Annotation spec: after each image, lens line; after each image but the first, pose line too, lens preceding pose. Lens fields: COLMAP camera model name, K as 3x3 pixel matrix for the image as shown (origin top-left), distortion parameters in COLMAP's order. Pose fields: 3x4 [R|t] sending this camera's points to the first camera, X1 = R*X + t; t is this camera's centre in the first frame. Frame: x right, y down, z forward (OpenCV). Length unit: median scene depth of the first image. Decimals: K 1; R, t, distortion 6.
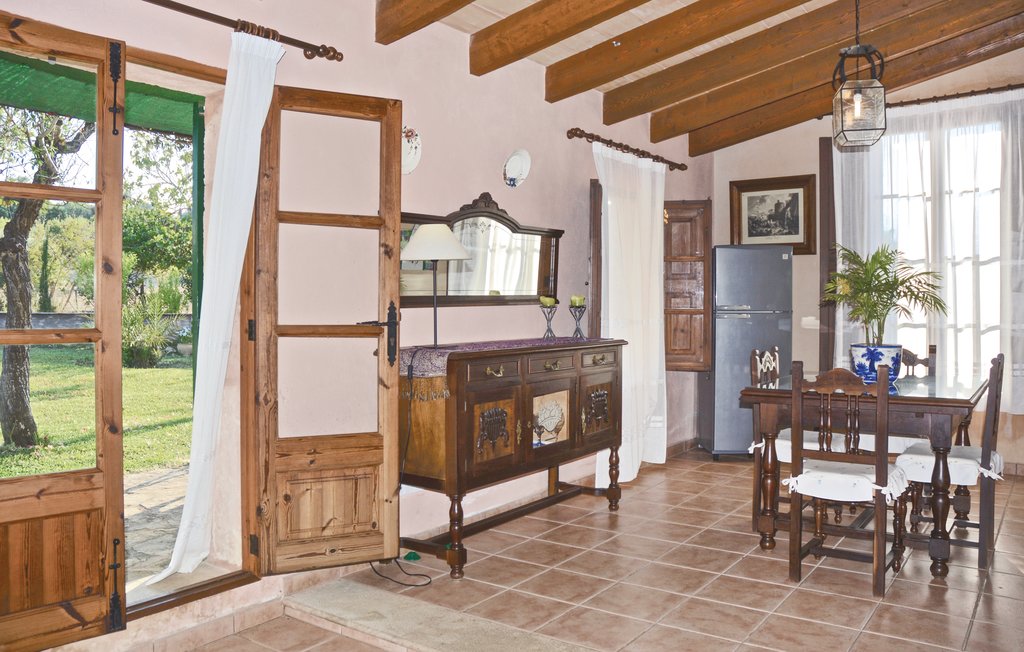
lens RADIAL K [[912.5, 0, 510.7], [0, 912.5, 310.8], [0, 0, 1]] dist [-0.199907, 0.193464]
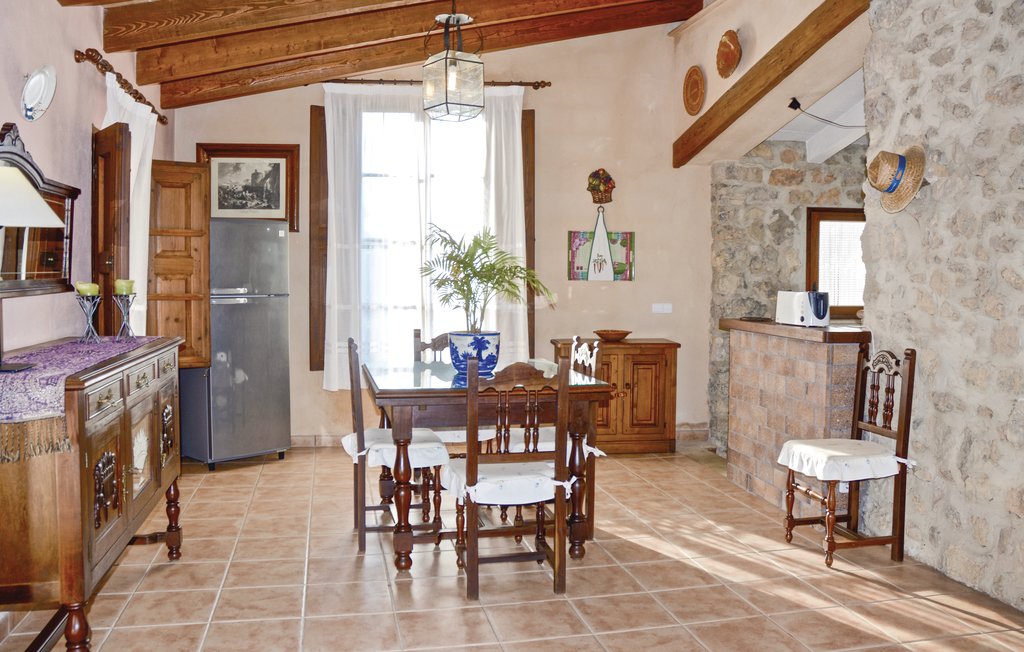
lens RADIAL K [[872.2, 0, 512.1], [0, 872.2, 315.3], [0, 0, 1]] dist [-0.168562, 0.160284]
pose [[0.641751, -0.031065, 0.766284, -0.219202], [0.001177, 0.999218, 0.039522, -0.013328], [-0.766912, -0.024462, 0.641286, 0.284275]]
